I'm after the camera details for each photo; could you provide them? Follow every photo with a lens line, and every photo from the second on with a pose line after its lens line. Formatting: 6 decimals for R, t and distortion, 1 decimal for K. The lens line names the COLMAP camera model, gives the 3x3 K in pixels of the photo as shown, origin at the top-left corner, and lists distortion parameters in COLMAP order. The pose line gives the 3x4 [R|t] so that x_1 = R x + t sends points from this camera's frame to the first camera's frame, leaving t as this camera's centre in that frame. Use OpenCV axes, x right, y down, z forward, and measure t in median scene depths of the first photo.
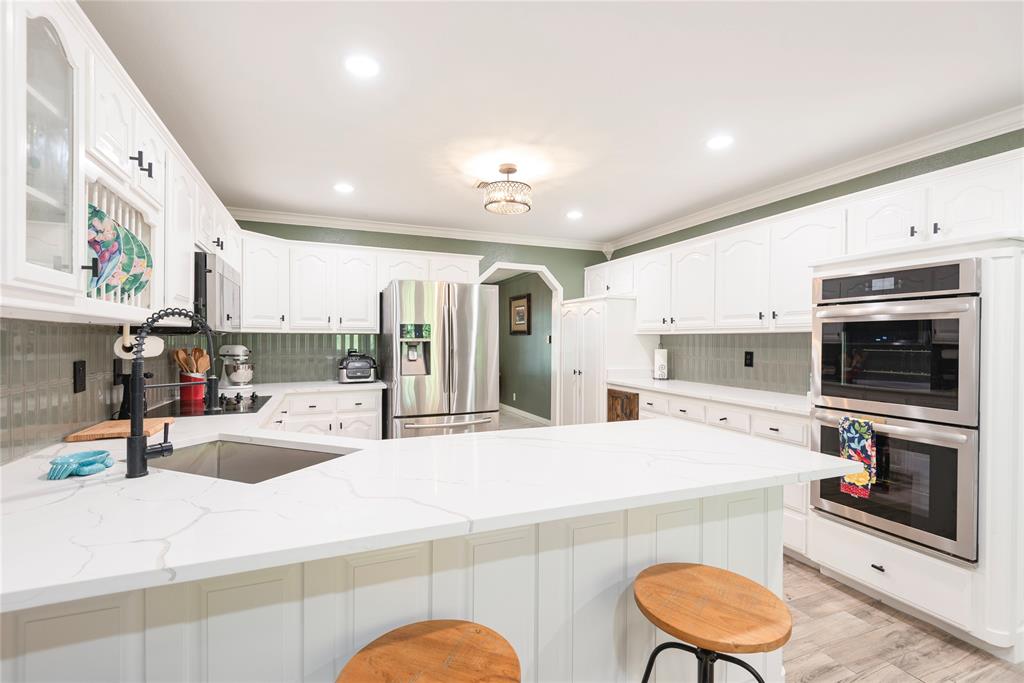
lens RADIAL K [[462.1, 0, 516.1], [0, 462.1, 336.3], [0, 0, 1]] dist [0.013854, -0.008789]
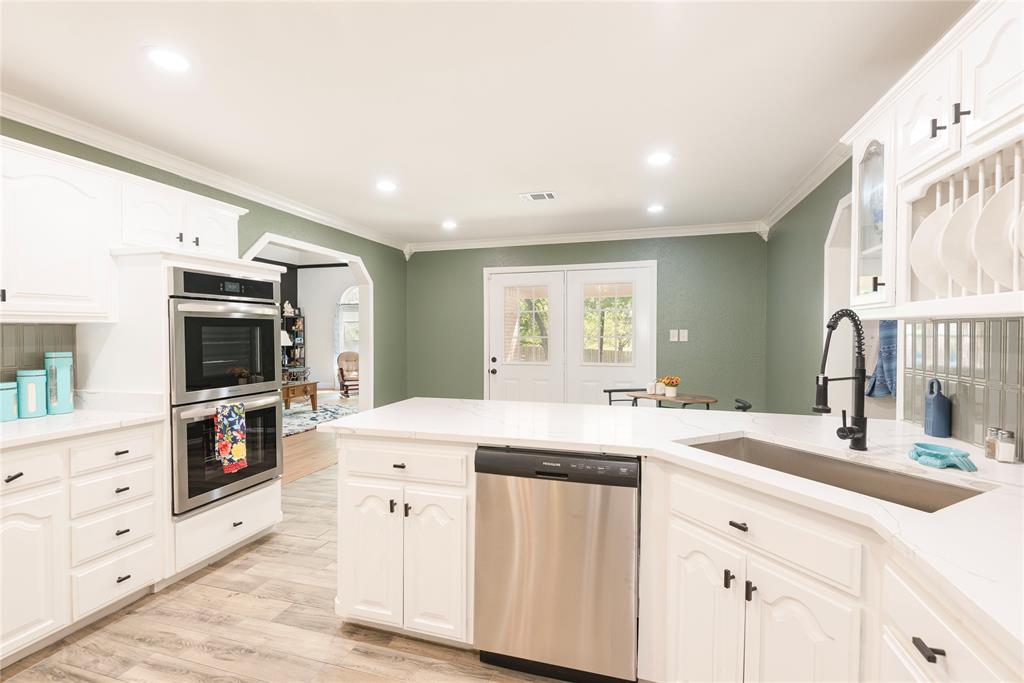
lens RADIAL K [[462.1, 0, 510.0], [0, 462.1, 338.9], [0, 0, 1]] dist [0.013854, -0.008789]
pose [[-0.778293, -0.014330, 0.627738, -0.475603], [-0.007153, 0.999877, 0.013957, -0.001309], [-0.627861, 0.006372, -0.778300, 1.374343]]
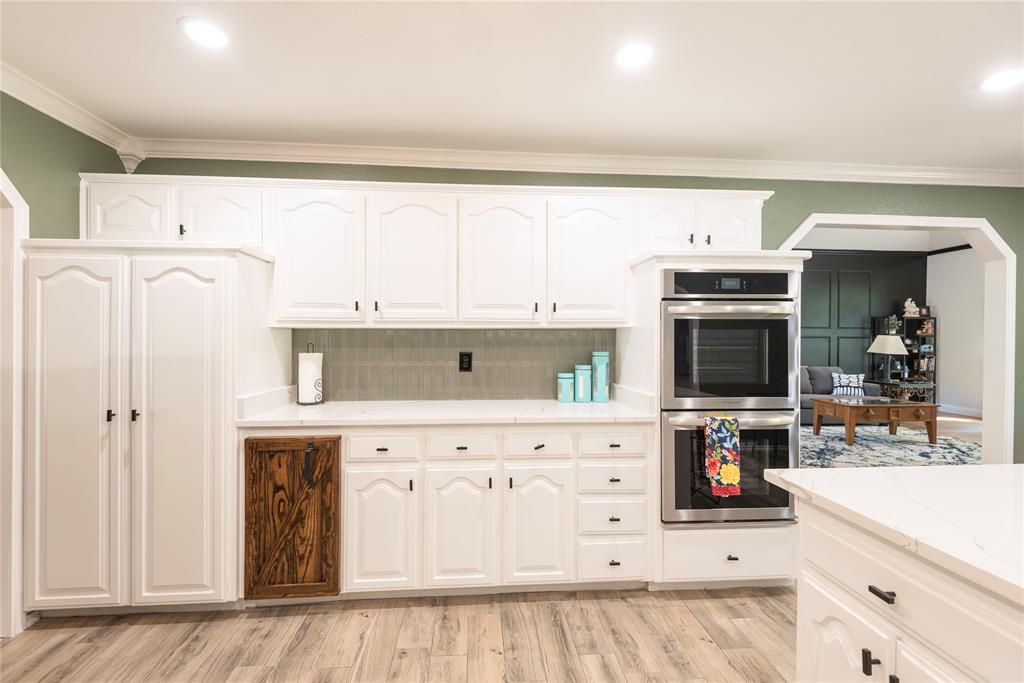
lens RADIAL K [[462.1, 0, 509.4], [0, 462.1, 336.7], [0, 0, 1]] dist [0.013854, -0.008789]
pose [[0.303991, -0.004091, 0.952666, -0.324637], [-0.006777, 0.999956, 0.006457, 0.002736], [-0.952651, -0.008419, 0.303950, 1.073351]]
